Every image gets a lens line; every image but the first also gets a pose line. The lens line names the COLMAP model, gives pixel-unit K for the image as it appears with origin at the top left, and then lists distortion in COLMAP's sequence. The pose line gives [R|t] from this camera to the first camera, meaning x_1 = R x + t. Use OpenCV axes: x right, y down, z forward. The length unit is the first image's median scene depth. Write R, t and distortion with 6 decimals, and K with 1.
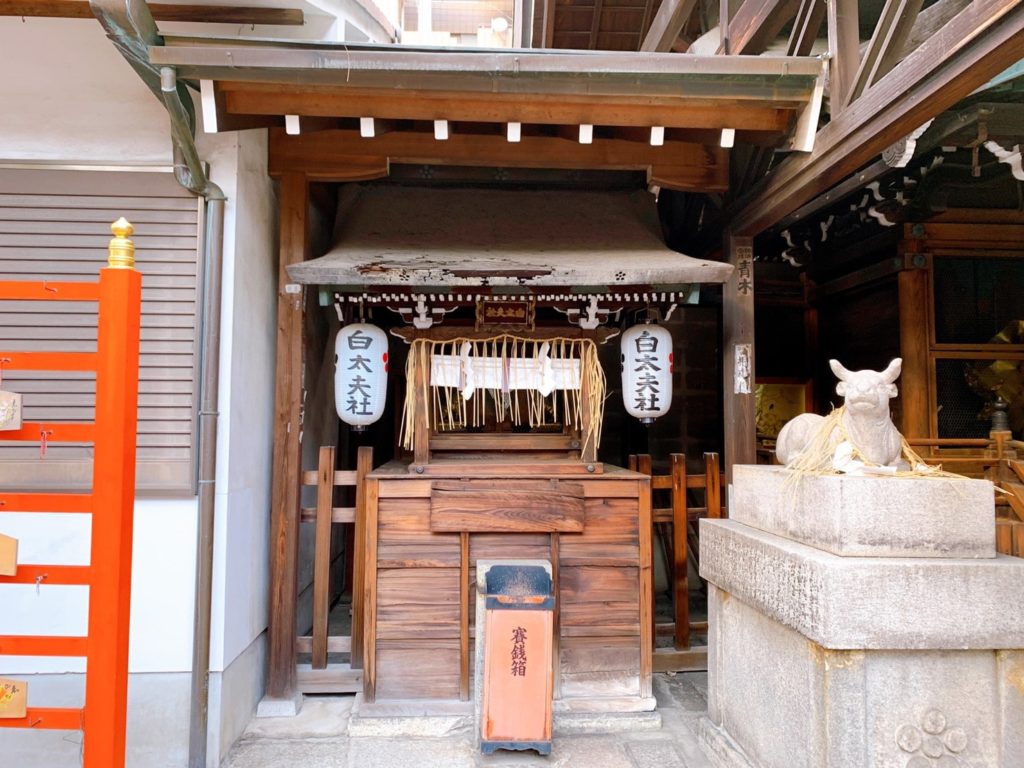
lens RADIAL K [[764.6, 0, 512.5], [0, 764.6, 370.4], [0, 0, 1]] dist [0.087028, -0.142575]
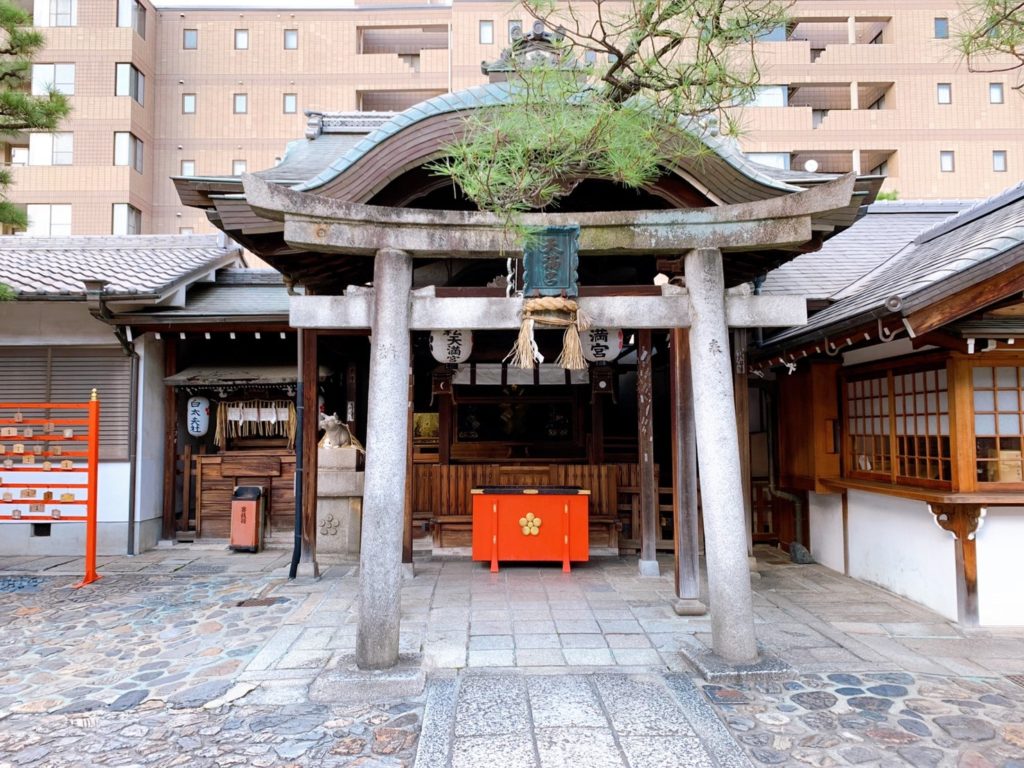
lens RADIAL K [[783.1, 0, 516.7], [0, 783.1, 378.7], [0, 0, 1]] dist [0.057310, -0.094772]
pose [[0.999268, -0.017108, -0.034229, 0.995695], [0.016822, 0.999821, -0.008626, -0.083127], [0.034370, 0.008044, 0.999377, -1.655563]]
